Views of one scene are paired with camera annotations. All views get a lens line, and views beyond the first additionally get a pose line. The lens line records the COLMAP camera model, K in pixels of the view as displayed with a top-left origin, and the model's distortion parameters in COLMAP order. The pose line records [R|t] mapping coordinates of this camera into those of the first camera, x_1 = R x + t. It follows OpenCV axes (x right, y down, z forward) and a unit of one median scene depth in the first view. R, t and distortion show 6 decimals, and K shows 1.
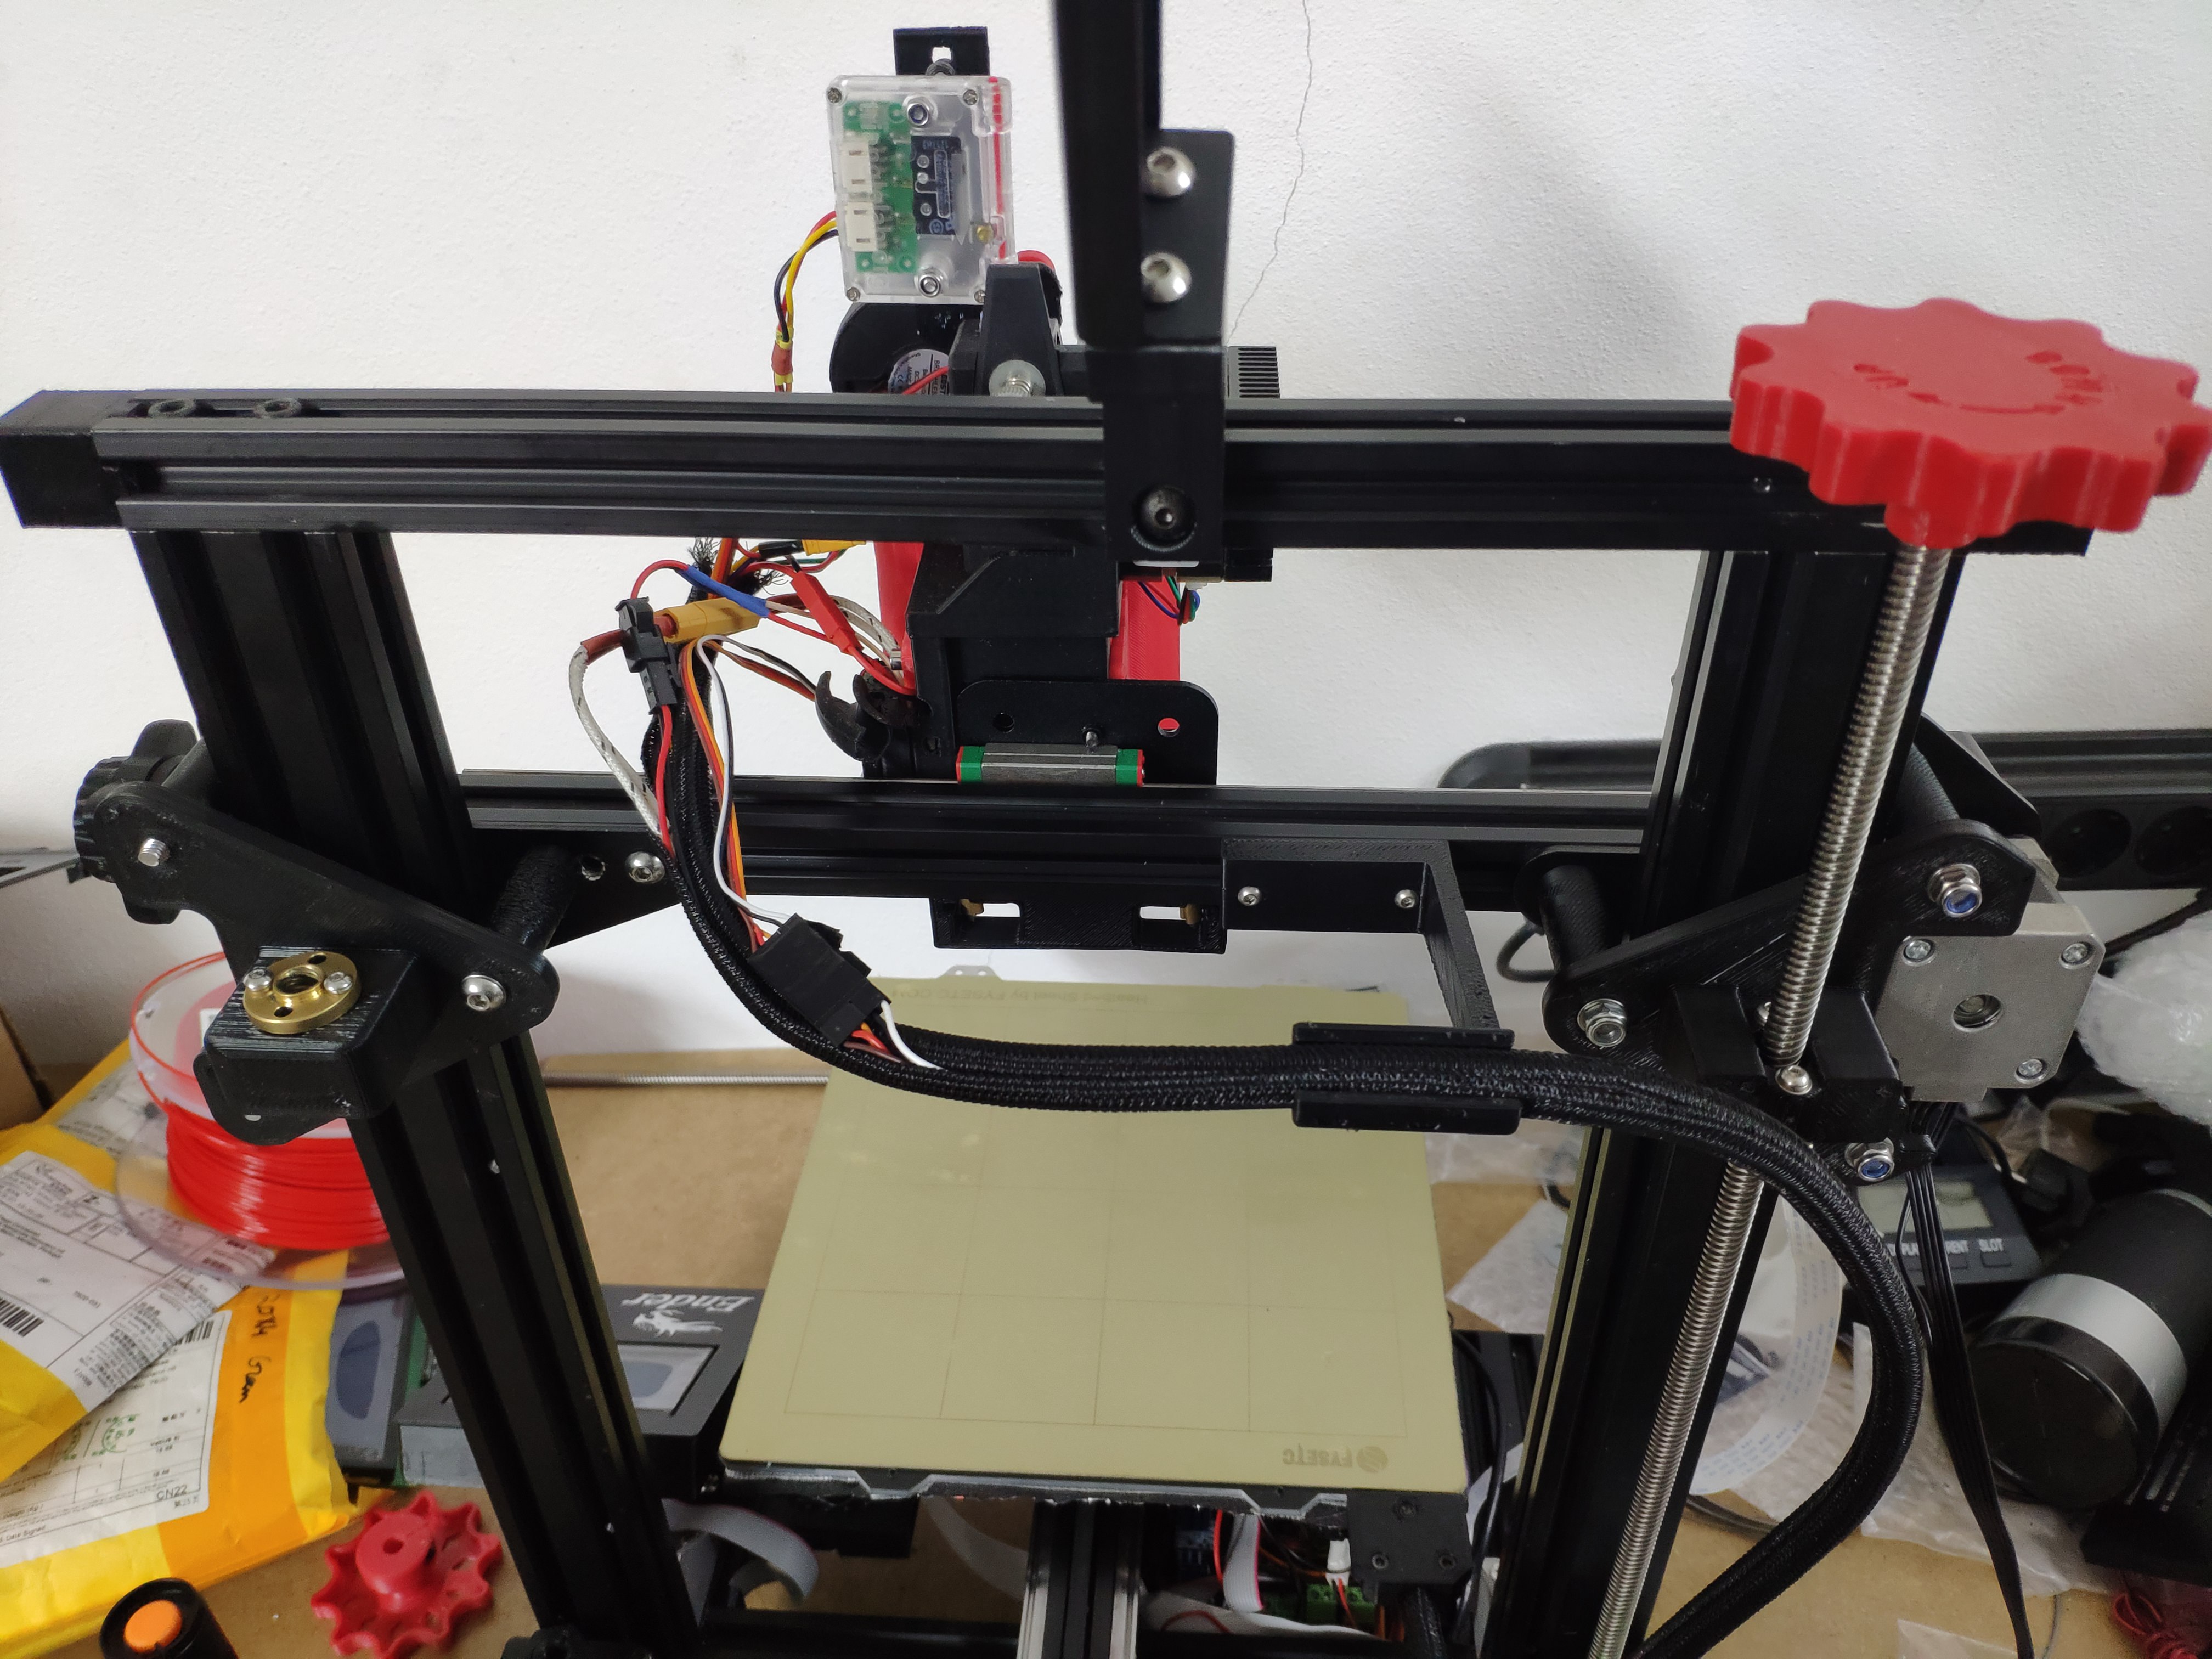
lens RADIAL K [[1820.0, 0, 1093.7], [0, 1820.0, 832.9], [0, 0, 1]] dist [0.004572, -0.034107]
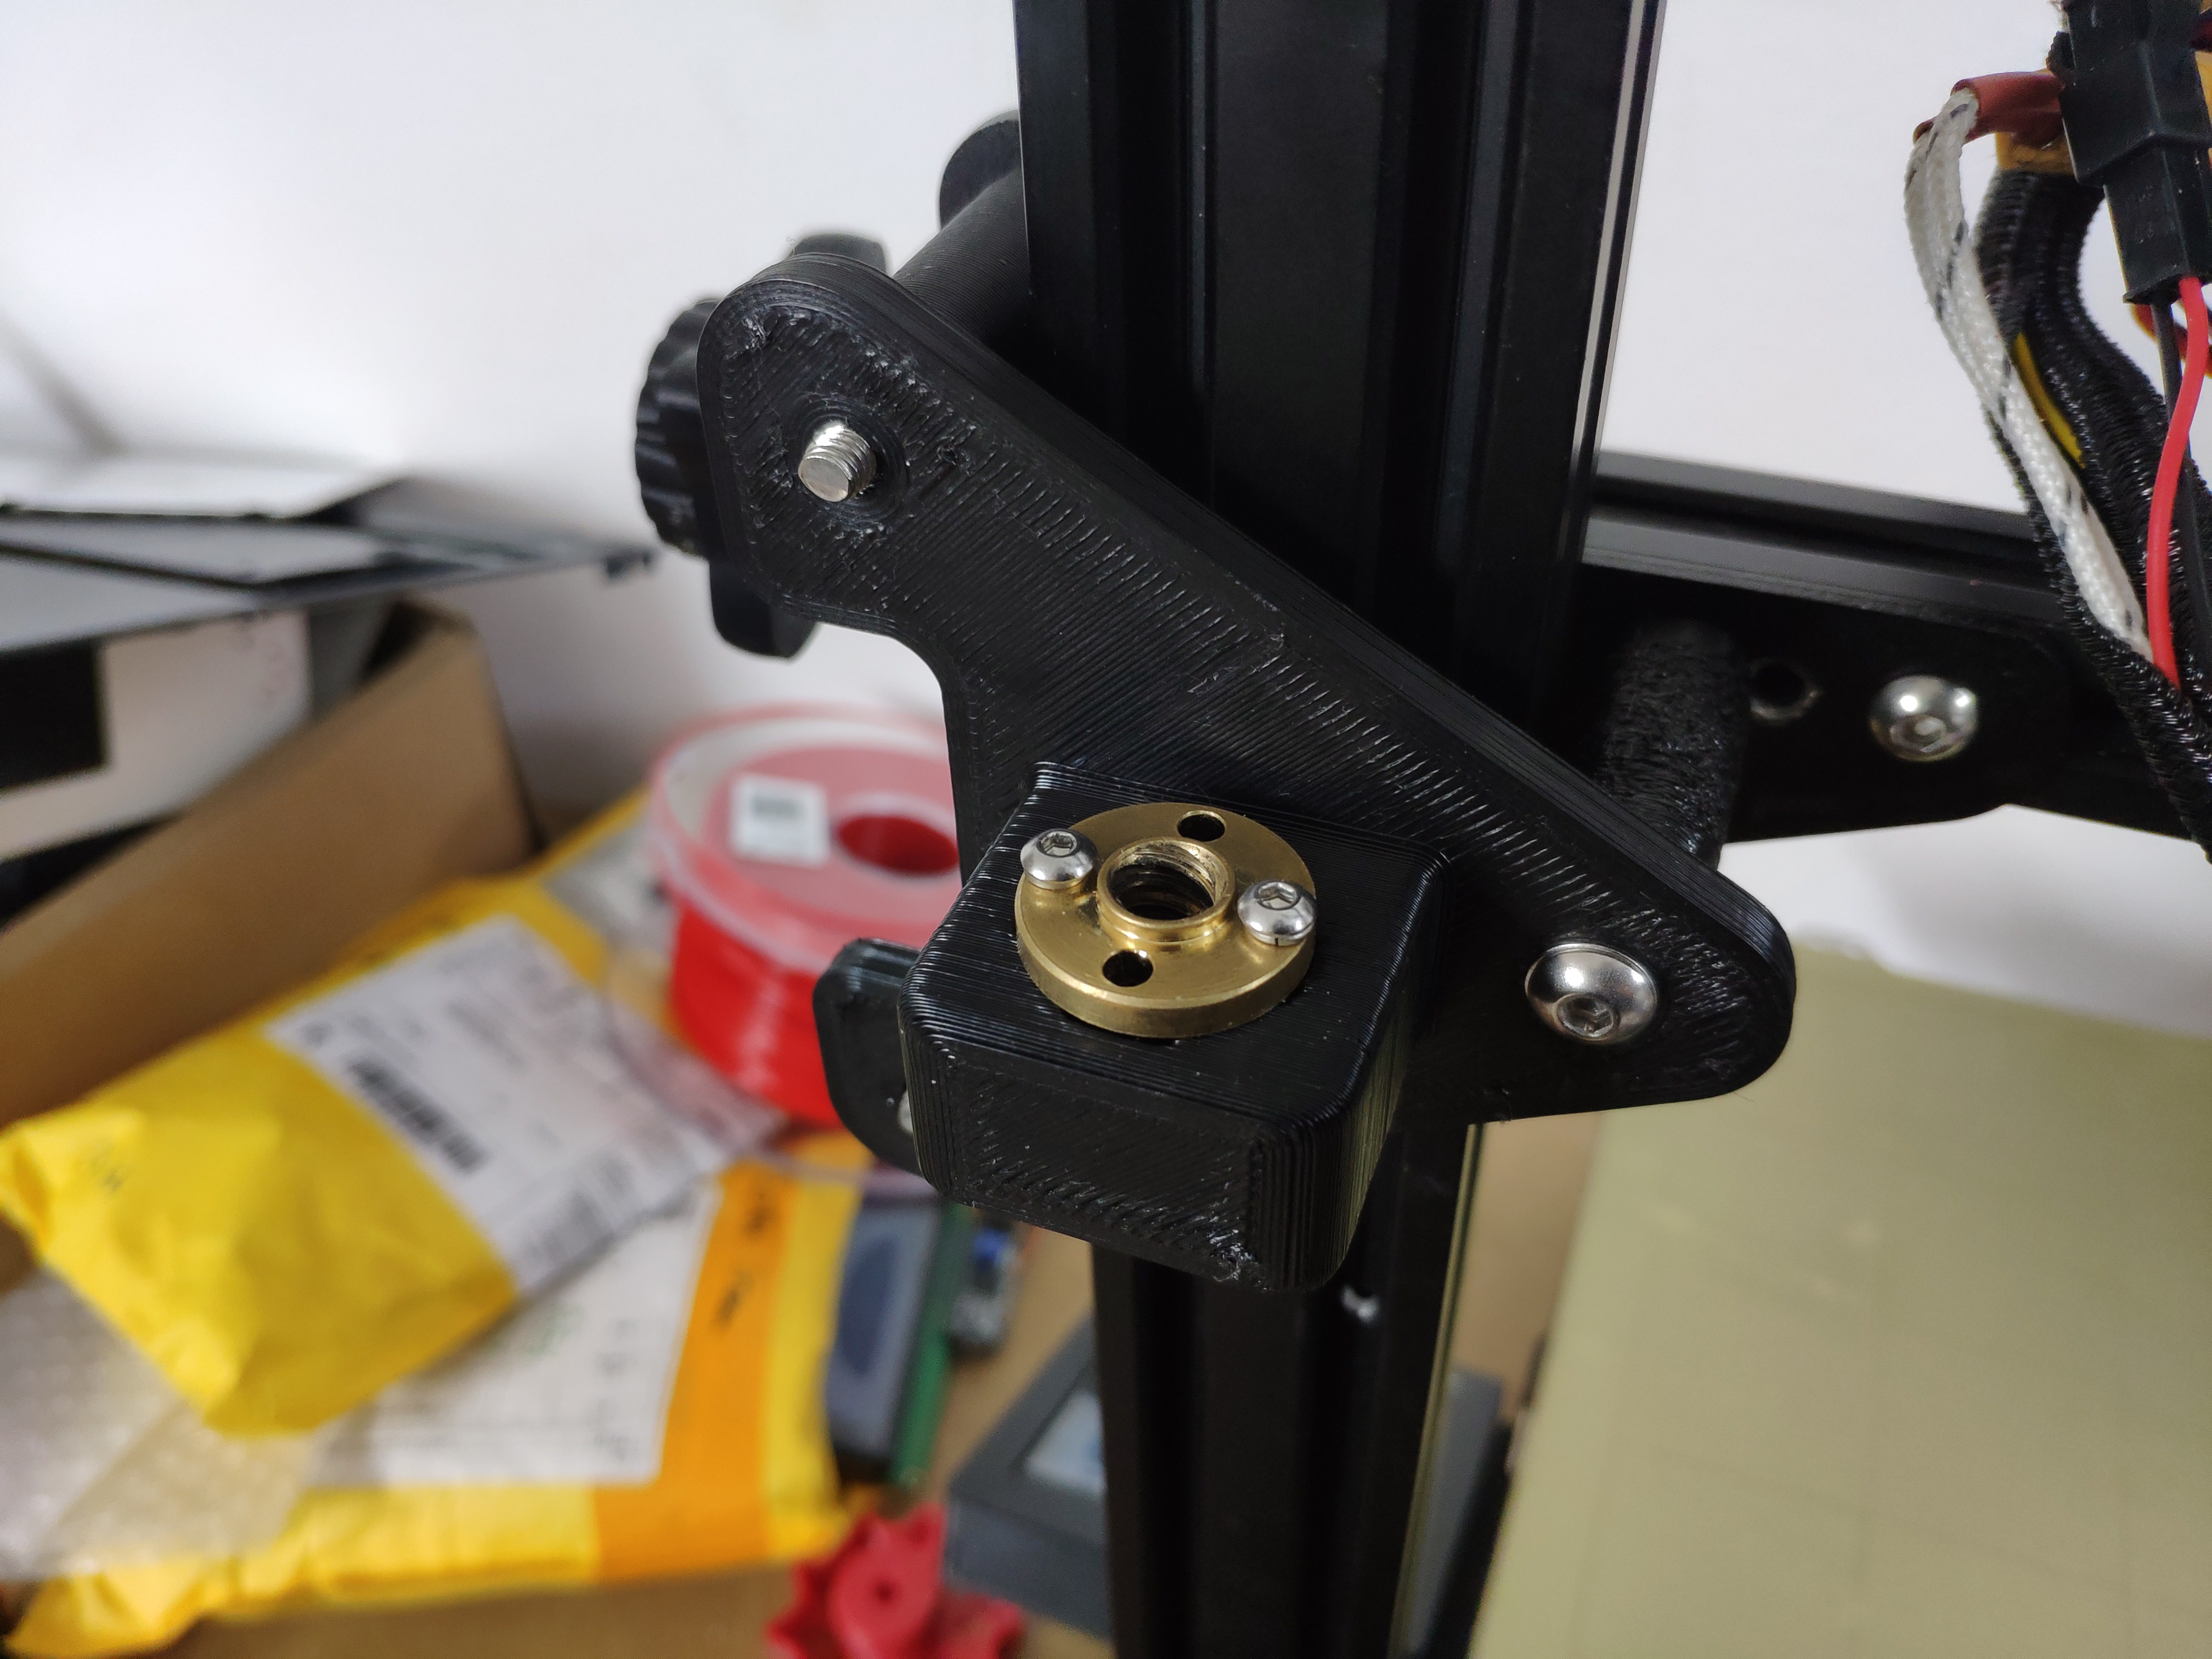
lens RADIAL K [[1820.0, 0, 1093.7], [0, 1820.0, 832.9], [0, 0, 1]] dist [0.004572, -0.034107]
pose [[0.954859, 0.187963, -0.230032, -0.202326], [-0.168257, 0.980383, 0.102654, 0.020837], [0.244815, -0.059316, 0.967754, 0.358442]]
